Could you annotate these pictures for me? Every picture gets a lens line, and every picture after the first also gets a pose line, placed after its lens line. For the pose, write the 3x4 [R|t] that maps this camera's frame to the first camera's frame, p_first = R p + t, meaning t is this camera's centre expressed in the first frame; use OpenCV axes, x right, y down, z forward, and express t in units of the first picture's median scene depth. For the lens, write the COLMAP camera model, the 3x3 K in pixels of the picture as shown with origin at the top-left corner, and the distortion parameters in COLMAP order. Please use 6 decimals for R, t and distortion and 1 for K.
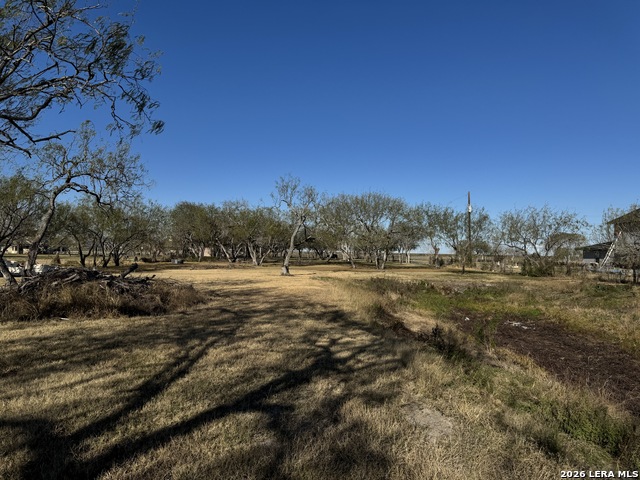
lens RADIAL K [[437.9, 0, 317.3], [0, 437.9, 244.0], [0, 0, 1]] dist [-0.007116, -0.029835]
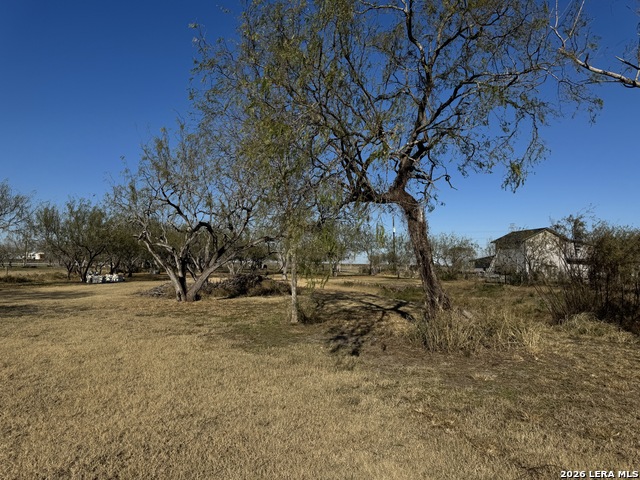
lens RADIAL K [[437.9, 0, 318.5], [0, 437.9, 242.6], [0, 0, 1]] dist [-0.007116, -0.029835]
pose [[0.978193, 0.009478, 0.207481, -0.209465], [-0.004235, 0.999661, -0.025699, -0.012566], [-0.207654, 0.024260, 0.977901, -0.328977]]
